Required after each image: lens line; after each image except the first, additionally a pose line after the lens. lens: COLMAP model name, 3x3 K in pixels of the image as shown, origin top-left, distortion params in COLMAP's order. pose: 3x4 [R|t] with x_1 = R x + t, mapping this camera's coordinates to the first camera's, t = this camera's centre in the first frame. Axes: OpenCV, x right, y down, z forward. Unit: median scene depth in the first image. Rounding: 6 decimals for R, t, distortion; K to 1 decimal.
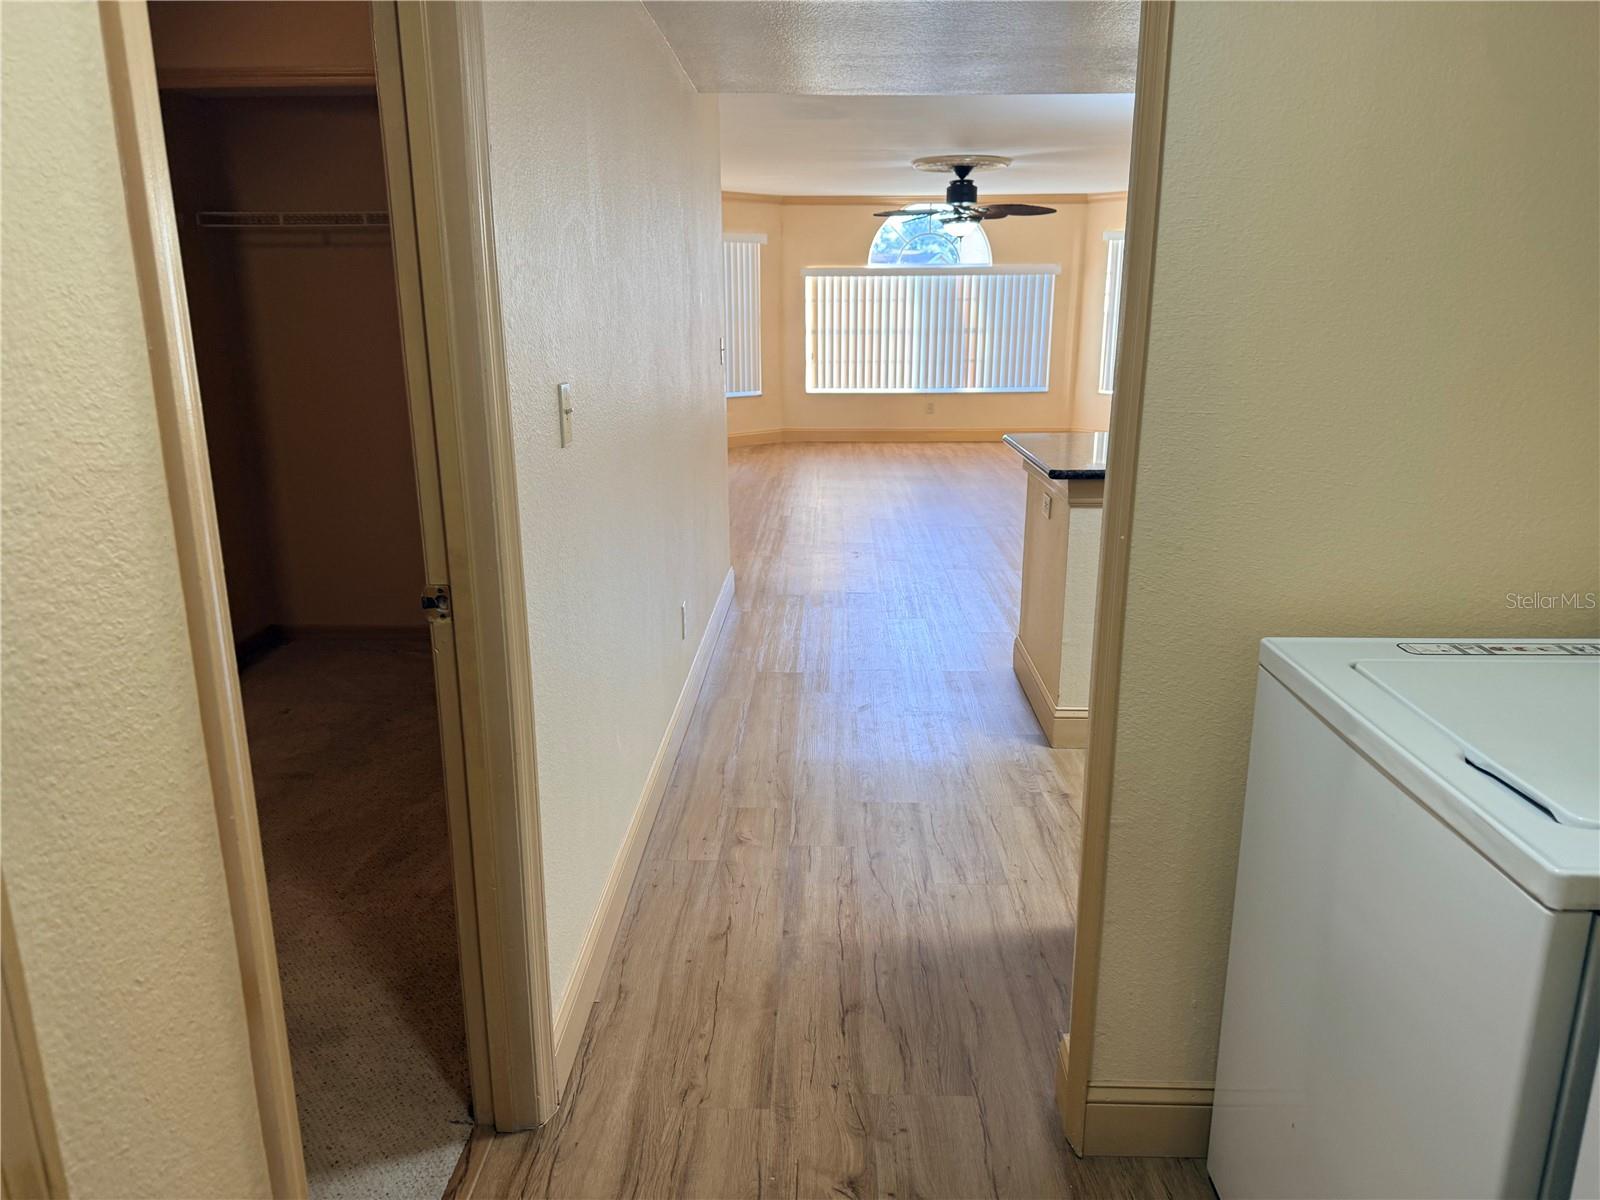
lens RADIAL K [[1117.4, 0, 789.1], [0, 1117.4, 603.7], [0, 0, 1]] dist [0.086270, -0.004394]
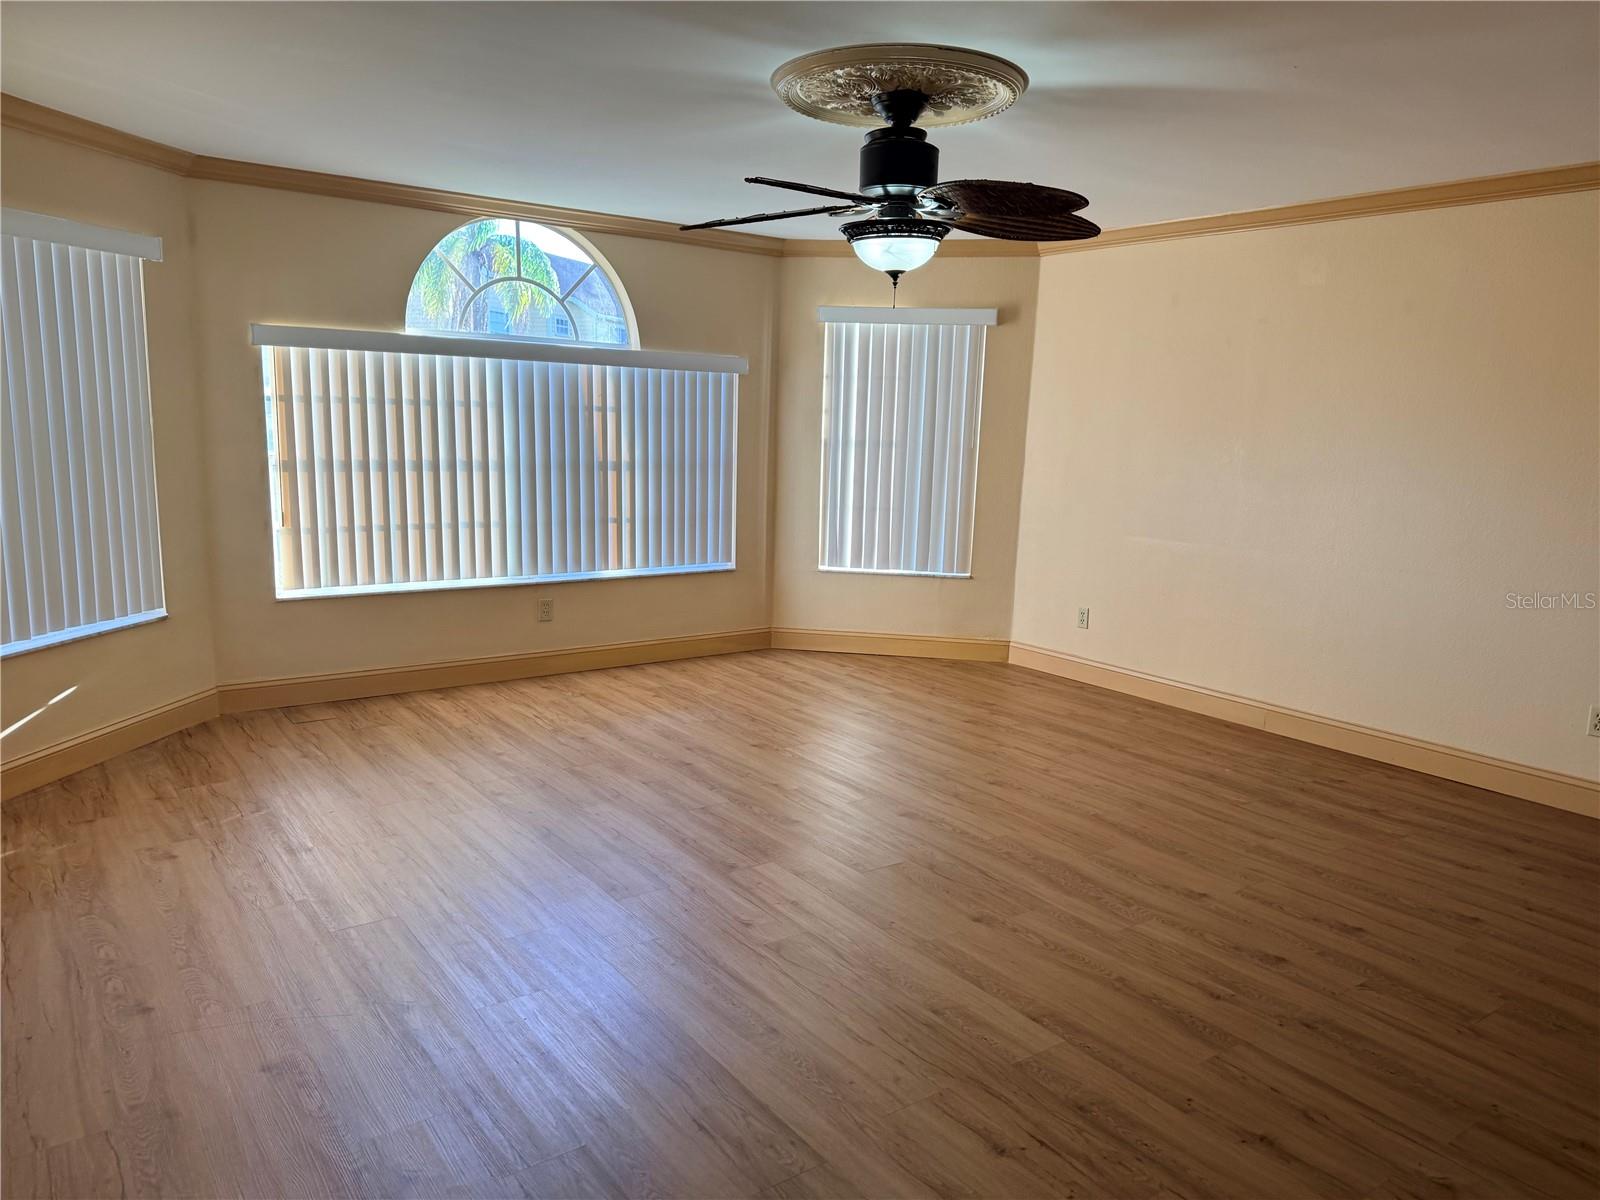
lens RADIAL K [[1117.4, 0, 806.3], [0, 1117.4, 600.6], [0, 0, 1]] dist [0.086270, -0.004394]
pose [[0.787586, -0.076913, 0.611386, -0.096963], [0.132216, 0.990164, -0.045757, -0.142945], [-0.601853, 0.116873, 0.790009, 0.531298]]
